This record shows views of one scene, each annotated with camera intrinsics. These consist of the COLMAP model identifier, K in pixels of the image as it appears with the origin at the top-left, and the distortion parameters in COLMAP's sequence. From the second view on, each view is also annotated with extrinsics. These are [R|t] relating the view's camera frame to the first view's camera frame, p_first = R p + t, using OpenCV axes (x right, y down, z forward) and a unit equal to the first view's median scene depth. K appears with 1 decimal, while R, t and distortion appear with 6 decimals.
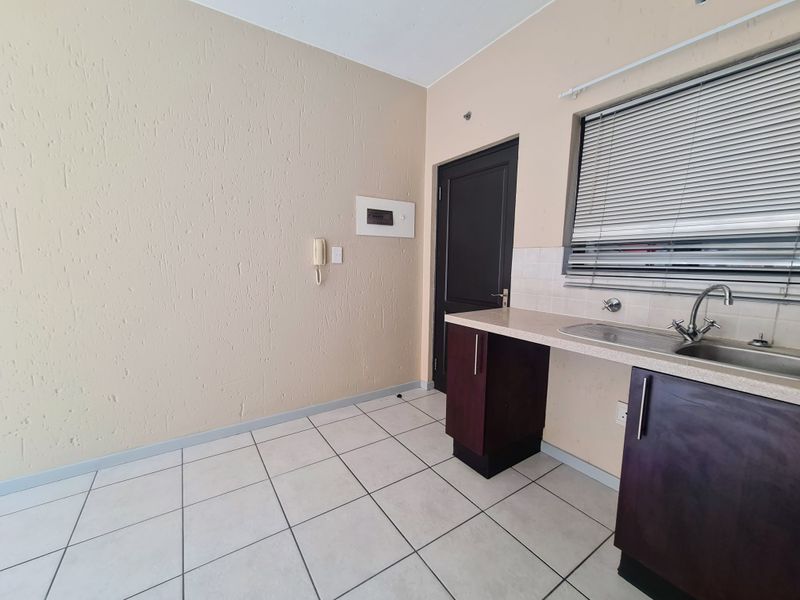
lens RADIAL K [[326.0, 0, 396.3], [0, 326.0, 302.9], [0, 0, 1]] dist [-0.002993, 0.000133]
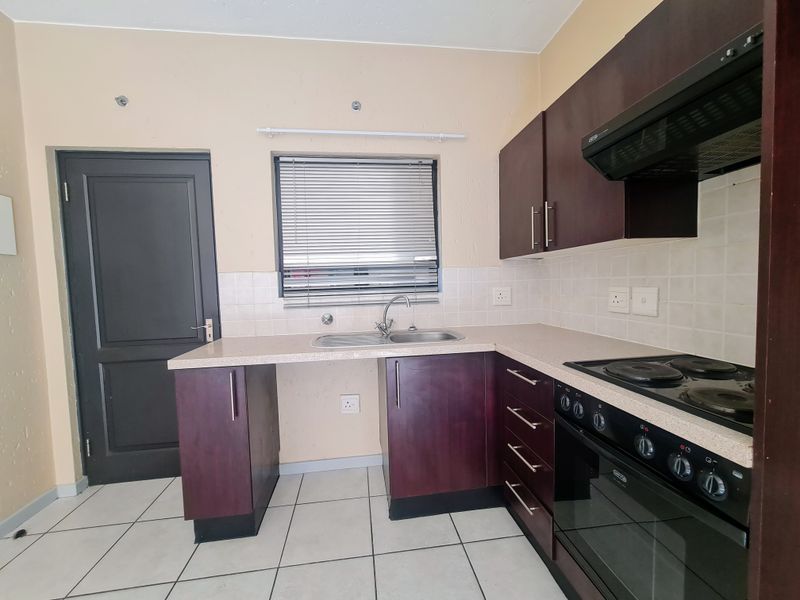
lens RADIAL K [[326.0, 0, 396.3], [0, 326.0, 302.9], [0, 0, 1]] dist [-0.002993, 0.000133]
pose [[0.438701, -0.074256, 0.895560, -0.284014], [0.148280, 0.988901, 0.009359, -0.024356], [-0.886315, 0.128688, 0.444843, 0.203741]]
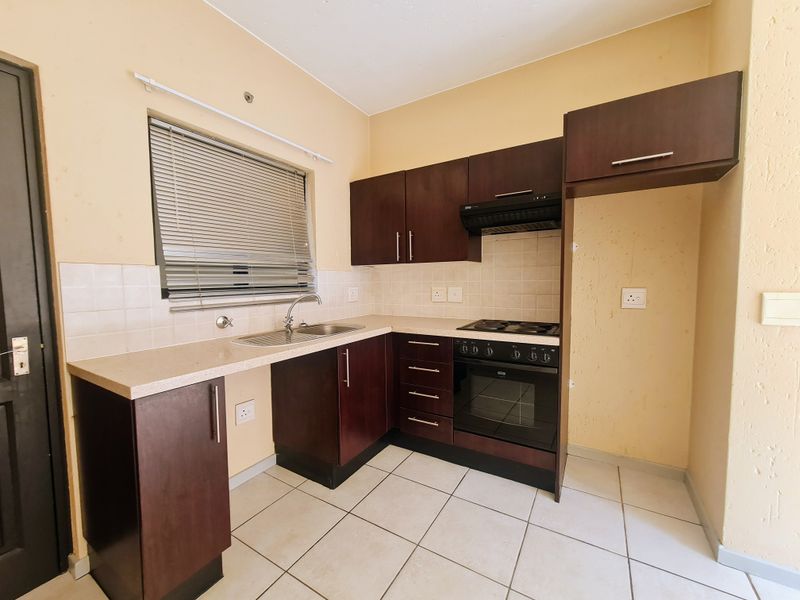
lens RADIAL K [[326.0, 0, 396.3], [0, 326.0, 302.9], [0, 0, 1]] dist [-0.002993, 0.000133]
pose [[-0.422988, -0.064059, 0.903868, -0.506798], [0.126439, 0.983567, 0.128878, -0.113018], [-0.897270, 0.168798, -0.407937, 0.839851]]
